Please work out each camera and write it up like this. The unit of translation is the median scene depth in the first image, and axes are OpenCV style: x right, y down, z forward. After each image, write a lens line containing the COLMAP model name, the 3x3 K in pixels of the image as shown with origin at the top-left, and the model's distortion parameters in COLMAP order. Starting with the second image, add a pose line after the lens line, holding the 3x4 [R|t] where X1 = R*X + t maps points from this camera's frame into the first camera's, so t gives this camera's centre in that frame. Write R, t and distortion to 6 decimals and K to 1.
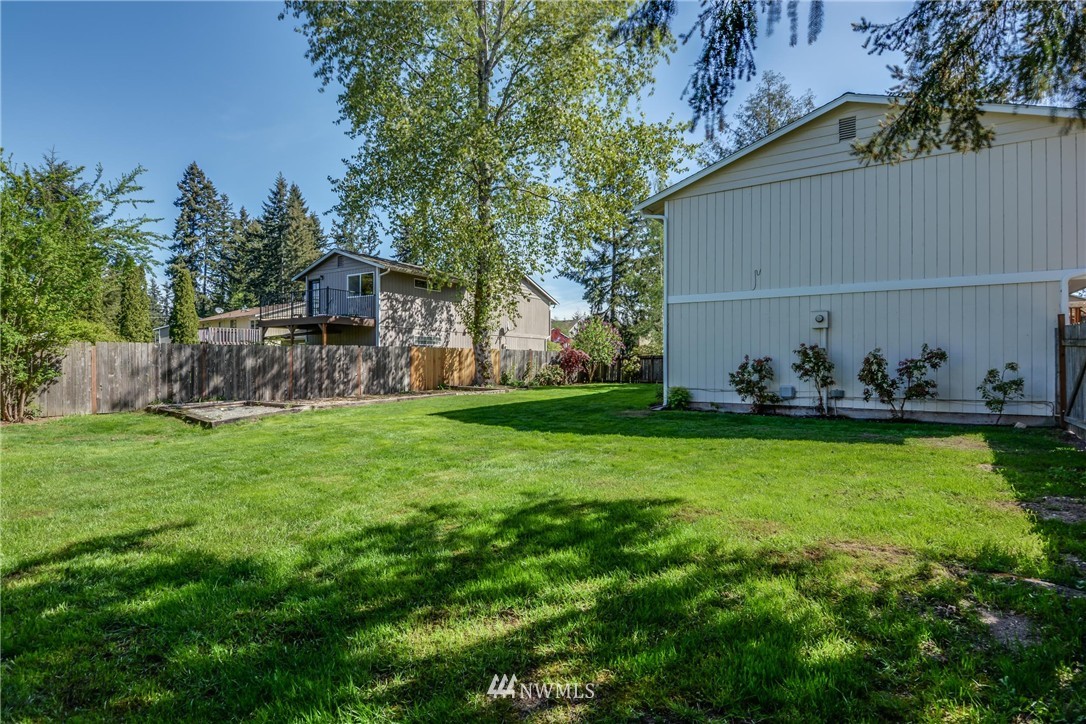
lens RADIAL K [[552.1, 0, 541.8], [0, 552.1, 360.2], [0, 0, 1]] dist [-0.025925, -0.001086]
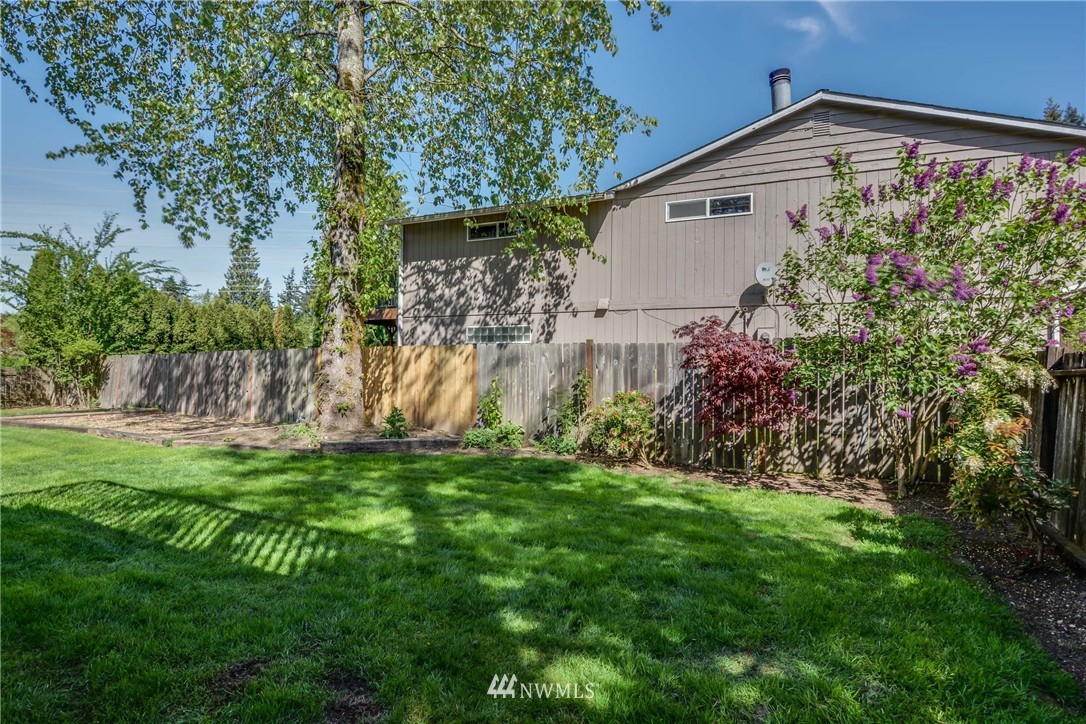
lens RADIAL K [[552.1, 0, 540.5], [0, 552.1, 360.6], [0, 0, 1]] dist [-0.025925, -0.001086]
pose [[0.082088, -0.004401, -0.996615, 0.344796], [-0.001324, 0.999989, -0.004525, -0.008373], [0.996624, 0.001691, 0.082081, 1.061151]]
